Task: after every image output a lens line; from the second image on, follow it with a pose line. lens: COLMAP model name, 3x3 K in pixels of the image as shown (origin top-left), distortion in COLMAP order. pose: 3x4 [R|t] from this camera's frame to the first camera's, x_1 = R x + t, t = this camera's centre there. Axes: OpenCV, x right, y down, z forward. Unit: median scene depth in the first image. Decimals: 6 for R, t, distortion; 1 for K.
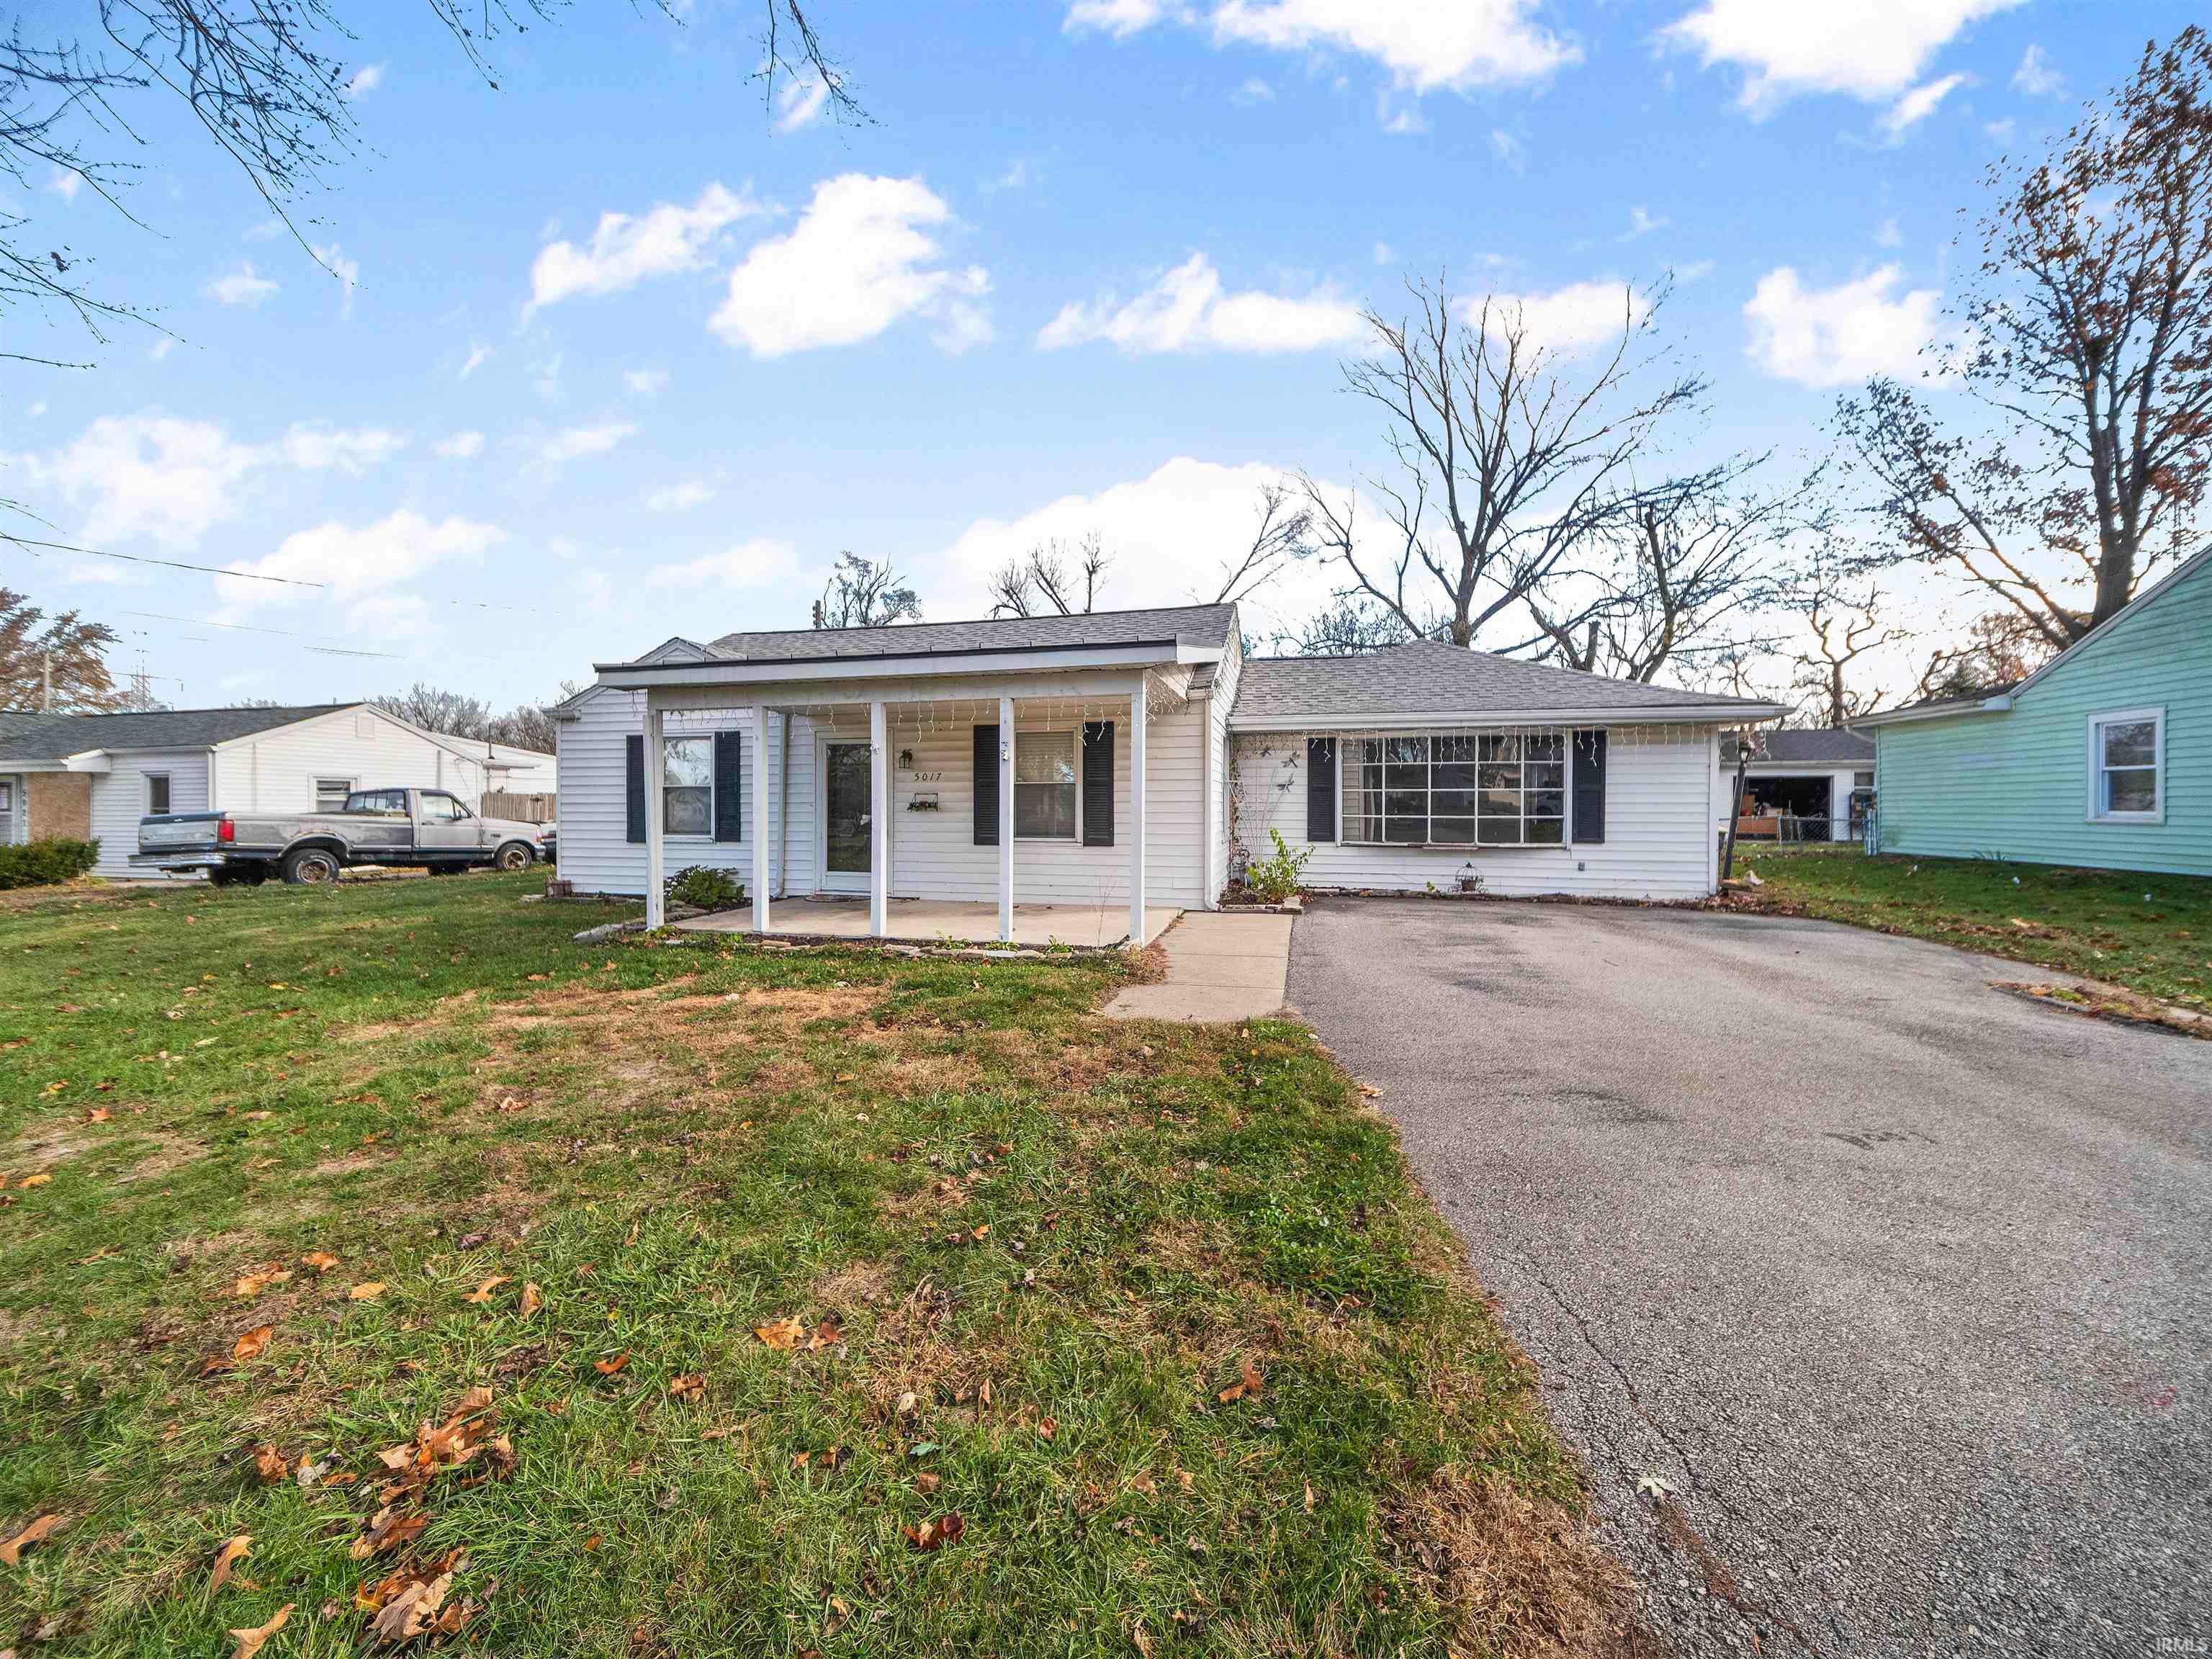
lens RADIAL K [[807.5, 0, 1112.6], [0, 807.5, 827.2], [0, 0, 1]] dist [0.019052, -0.004557]
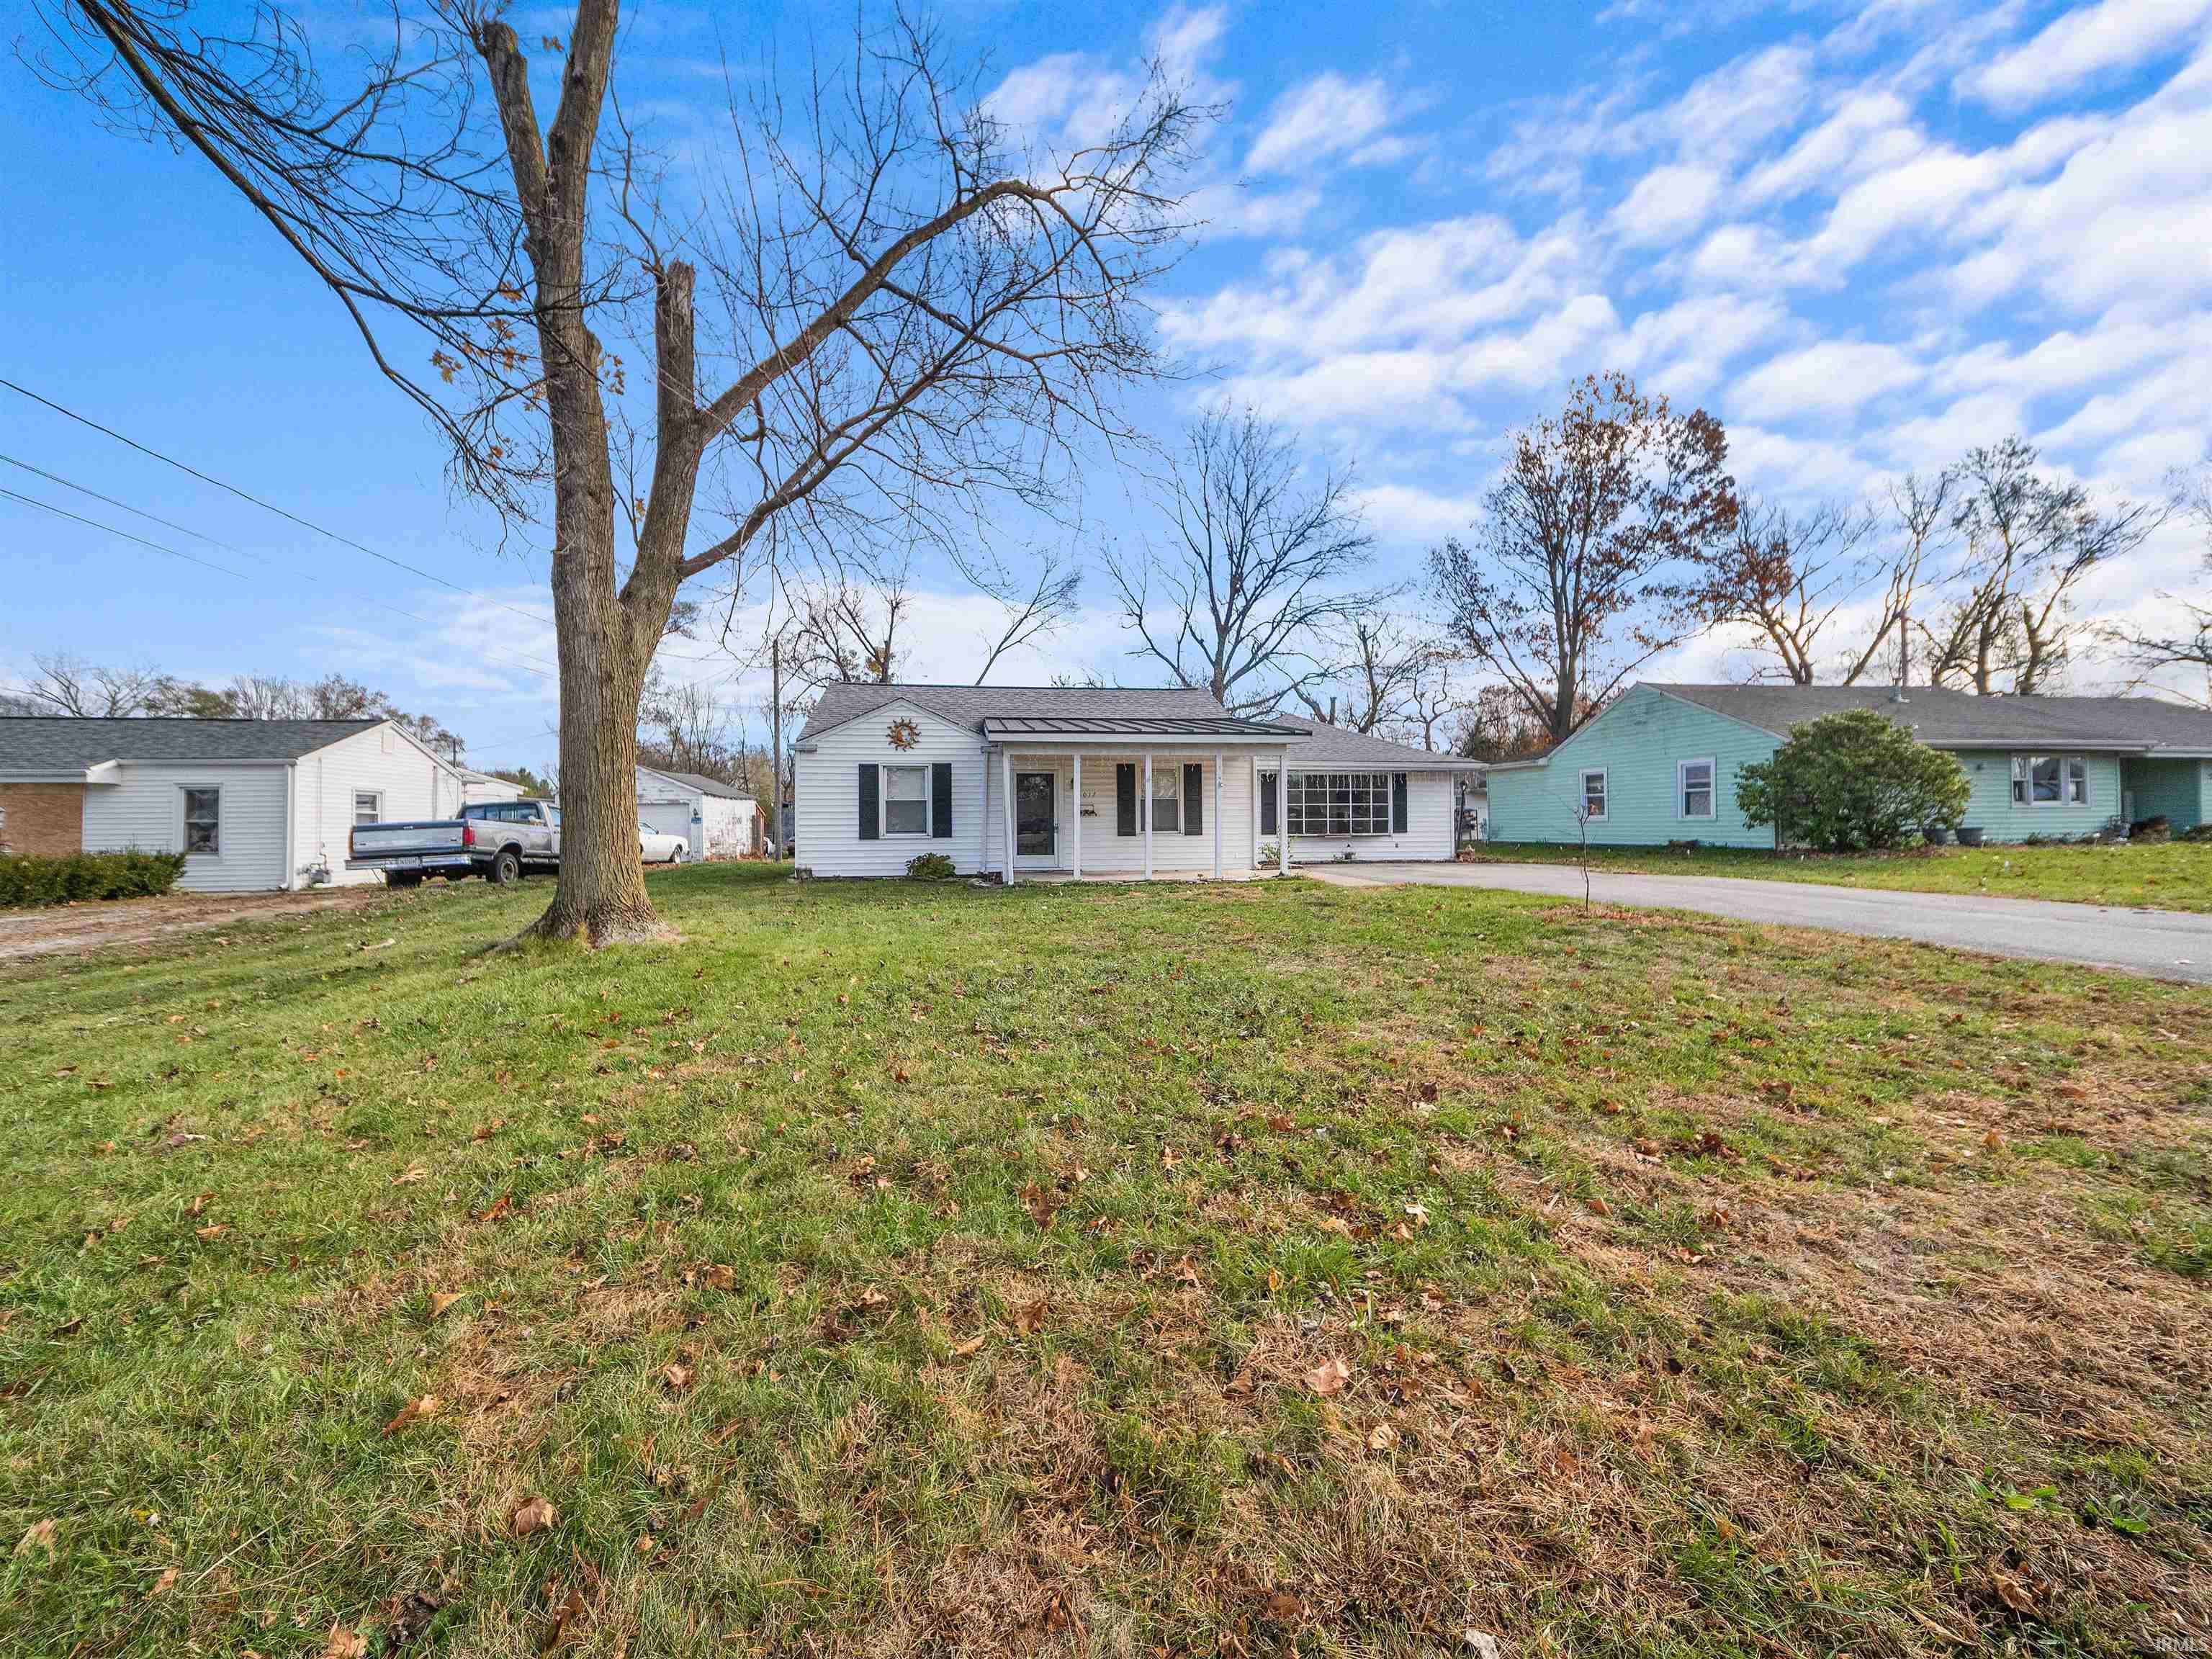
lens RADIAL K [[807.5, 0, 1108.2], [0, 807.5, 832.1], [0, 0, 1]] dist [0.019052, -0.004557]
pose [[0.927143, -0.009866, 0.374579, -0.567156], [0.017192, 0.999721, -0.016222, 0.028231], [-0.374314, 0.021480, 0.927053, -0.371132]]
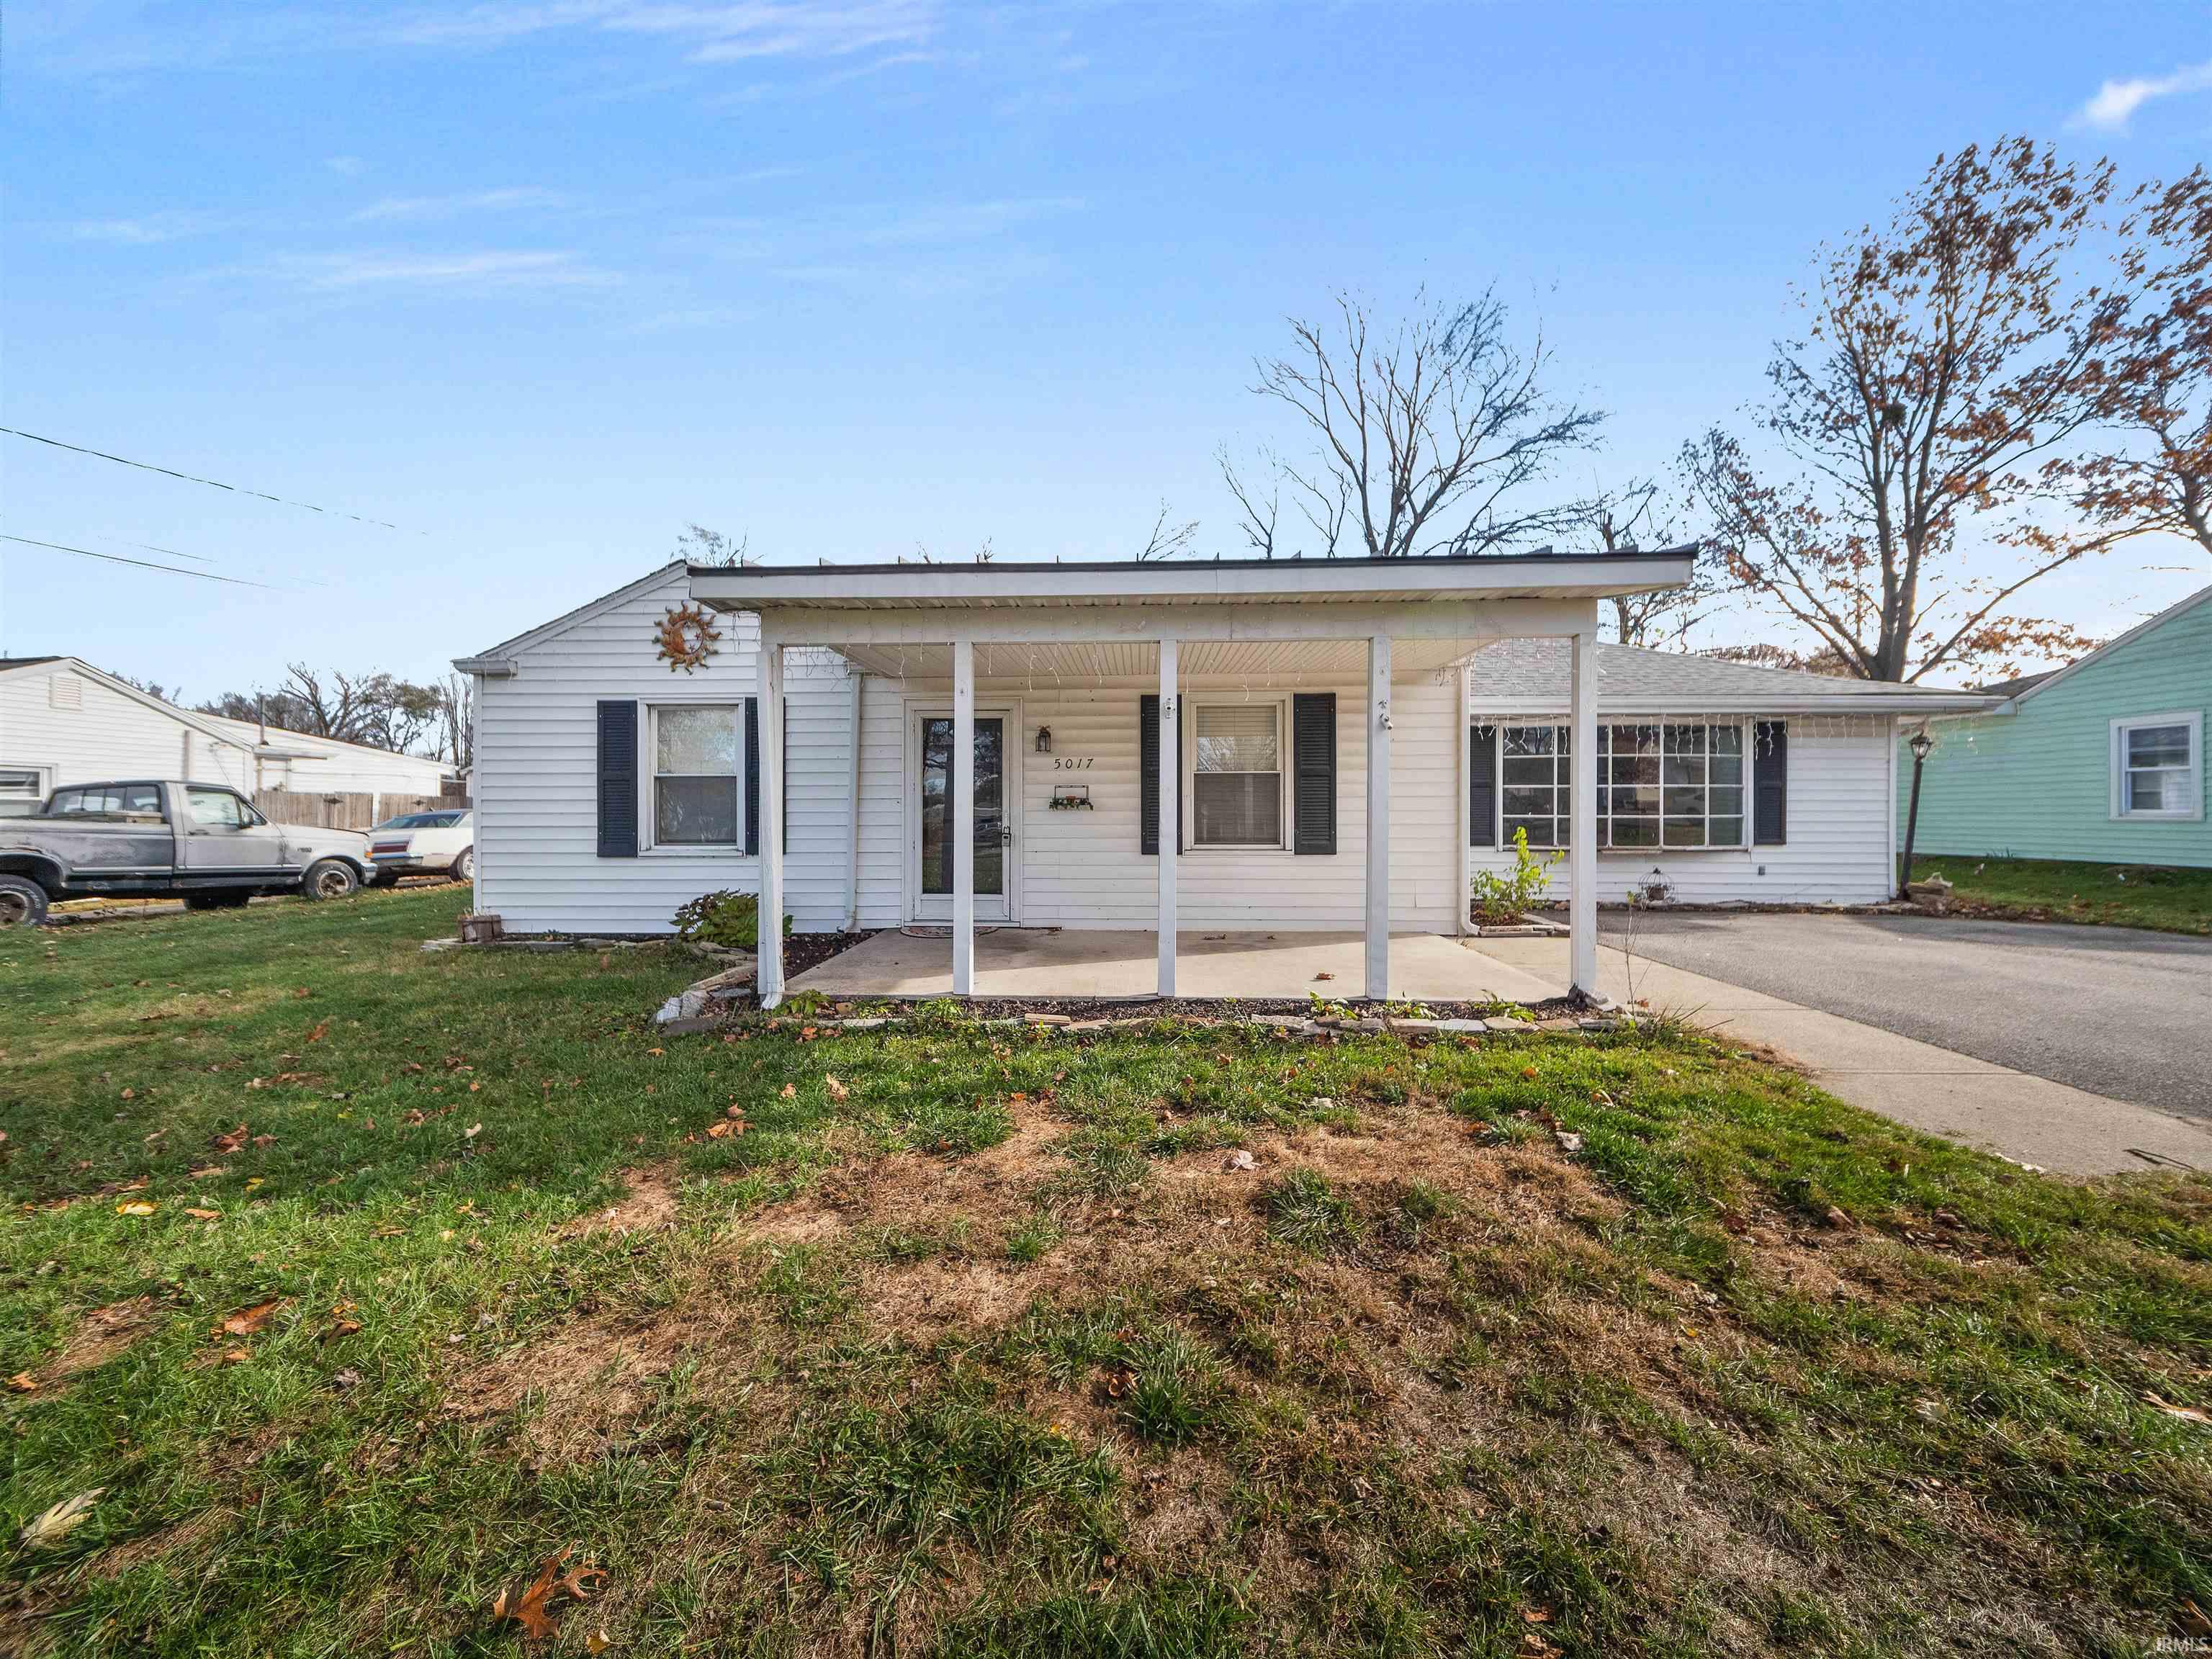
lens RADIAL K [[807.5, 0, 1104.1], [0, 807.5, 822.8], [0, 0, 1]] dist [0.019052, -0.004557]
pose [[0.980020, -0.004094, 0.198857, -0.247318], [0.007055, 0.999875, -0.014184, 0.001862], [-0.198774, 0.015304, 0.979926, 0.191896]]
